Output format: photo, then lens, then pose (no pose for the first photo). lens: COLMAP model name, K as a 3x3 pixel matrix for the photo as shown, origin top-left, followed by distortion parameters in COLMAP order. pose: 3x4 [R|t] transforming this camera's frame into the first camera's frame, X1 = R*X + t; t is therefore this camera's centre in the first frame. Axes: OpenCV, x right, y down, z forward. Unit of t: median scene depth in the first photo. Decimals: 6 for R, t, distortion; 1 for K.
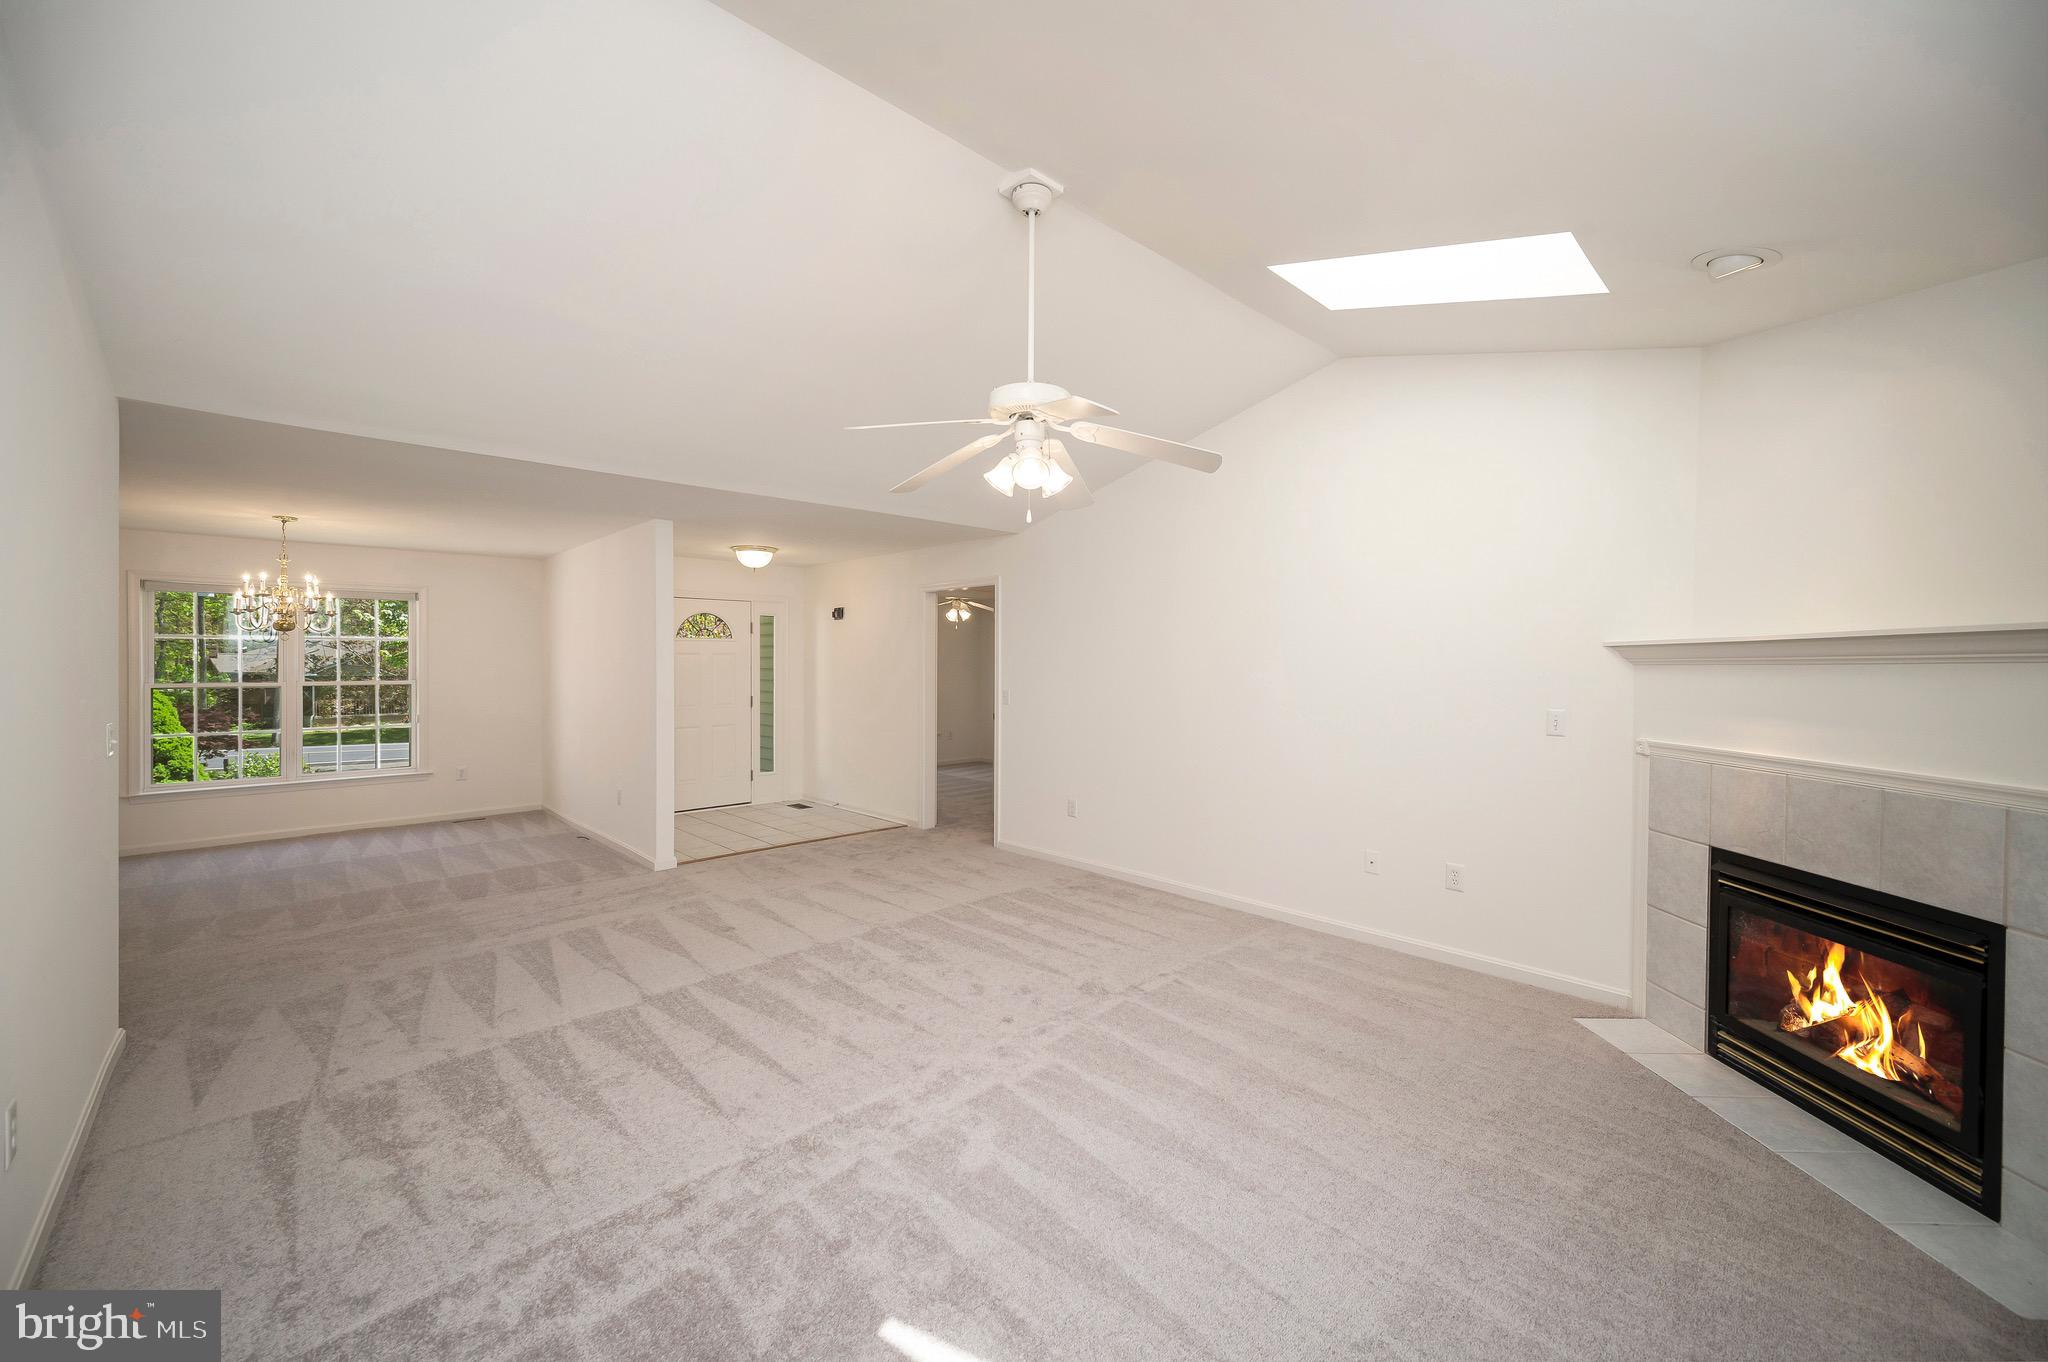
lens RADIAL K [[829.3, 0, 1028.4], [0, 829.3, 634.4], [0, 0, 1]] dist [-0.001381, 0.000038]
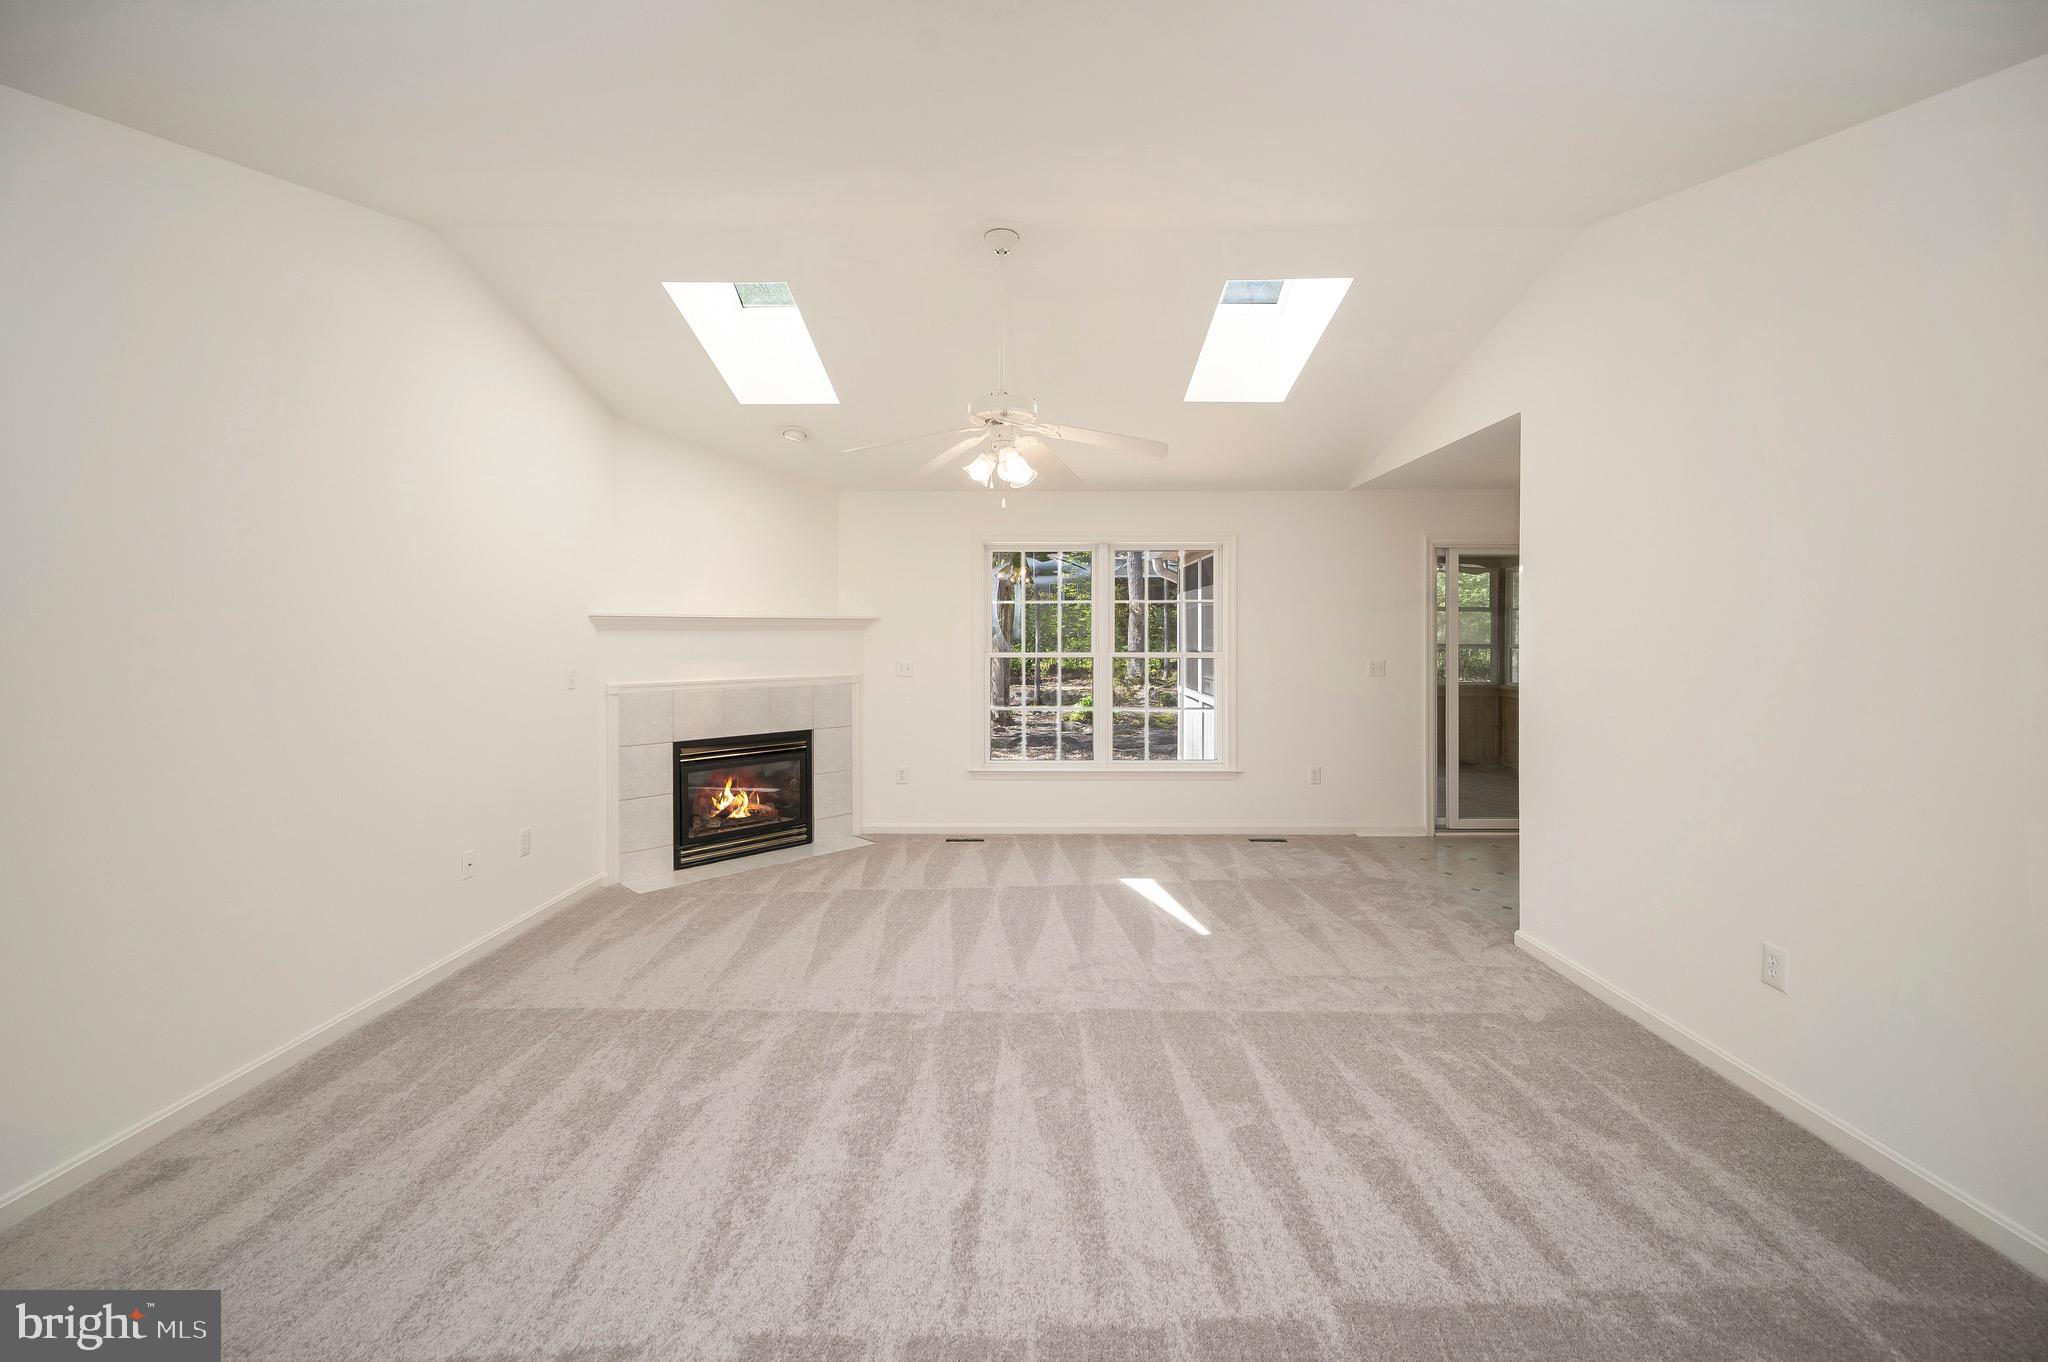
lens RADIAL K [[829.3, 0, 1028.4], [0, 829.3, 634.4], [0, 0, 1]] dist [-0.001381, 0.000038]
pose [[-0.699078, -0.004359, 0.715032, -0.857641], [-0.025094, 0.999515, -0.018441, 0.056306], [-0.714604, -0.030835, -0.698849, 1.682665]]
